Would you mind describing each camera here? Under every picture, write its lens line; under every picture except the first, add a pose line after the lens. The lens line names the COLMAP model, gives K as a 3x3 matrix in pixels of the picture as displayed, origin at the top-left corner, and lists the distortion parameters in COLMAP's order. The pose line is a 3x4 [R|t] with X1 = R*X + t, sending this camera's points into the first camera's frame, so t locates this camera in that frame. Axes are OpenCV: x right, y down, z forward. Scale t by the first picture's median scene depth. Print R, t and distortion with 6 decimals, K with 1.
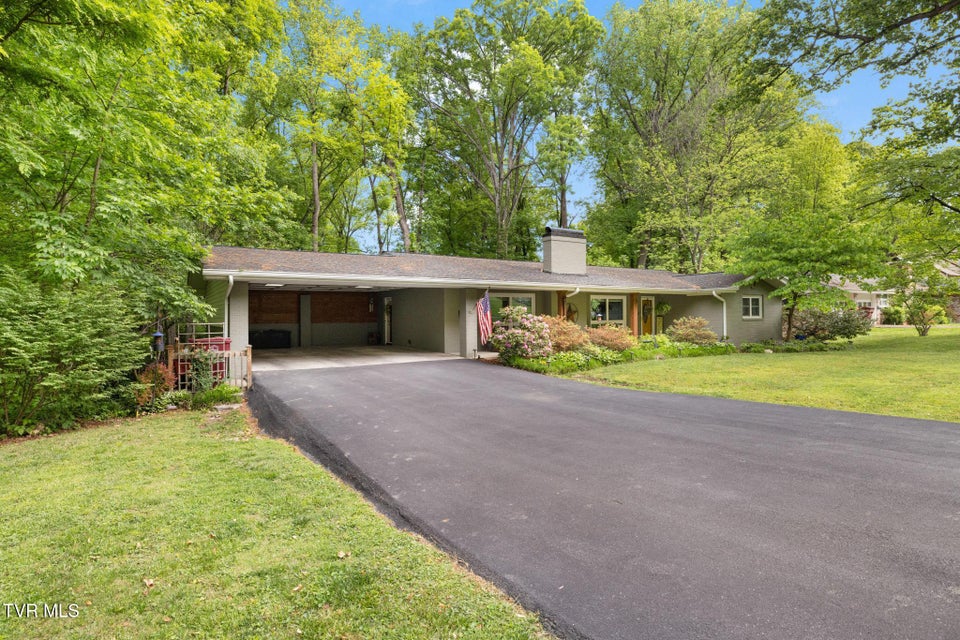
lens RADIAL K [[486.9, 0, 481.1], [0, 486.9, 322.4], [0, 0, 1]] dist [-0.000681, 0.000210]
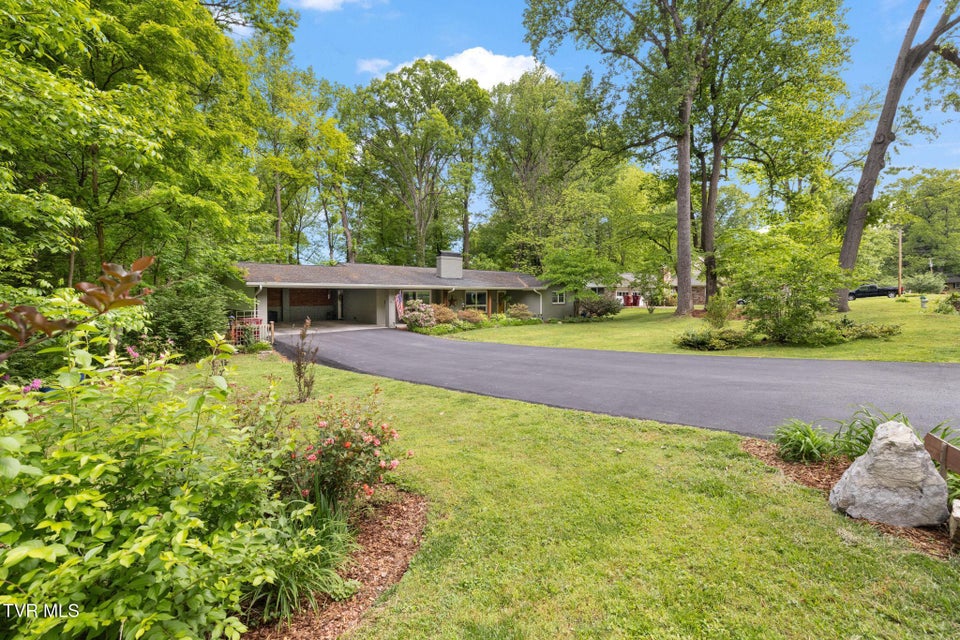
lens RADIAL K [[410.1, 0, 482.9], [0, 410.1, 306.1], [0, 0, 1]] dist [0.000613, 0.000341]
pose [[0.985111, 0.001332, 0.171914, 0.039276], [-0.004558, 0.999821, 0.018369, -0.027464], [-0.171859, -0.018880, 0.984941, -0.427360]]
